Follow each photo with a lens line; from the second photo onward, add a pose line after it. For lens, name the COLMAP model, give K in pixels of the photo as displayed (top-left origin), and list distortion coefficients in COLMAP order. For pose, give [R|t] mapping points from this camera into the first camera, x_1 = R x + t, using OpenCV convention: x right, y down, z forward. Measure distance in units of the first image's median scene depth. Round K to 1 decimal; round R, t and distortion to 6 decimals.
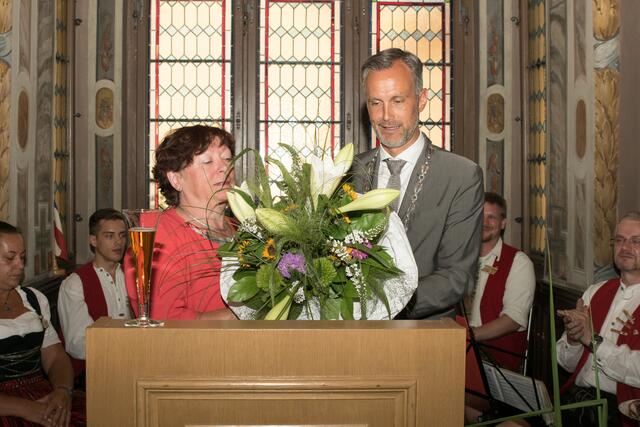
lens RADIAL K [[815.1, 0, 320.0], [0, 815.1, 213.5], [0, 0, 1]] dist [-0.127838, 0.084861]
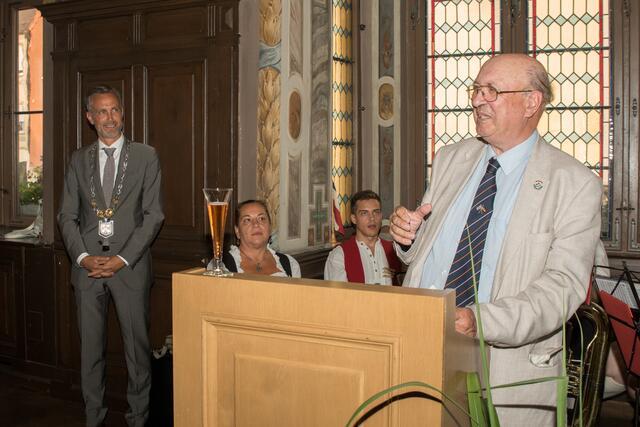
lens RADIAL K [[815.1, 0, 320.0], [0, 815.1, 213.5], [0, 0, 1]] dist [-0.127838, 0.084861]
pose [[0.856159, 0.026488, -0.516033, 0.243022], [-0.016928, 0.999587, 0.023222, 0.000854], [0.516435, -0.011147, 0.856254, -0.022648]]
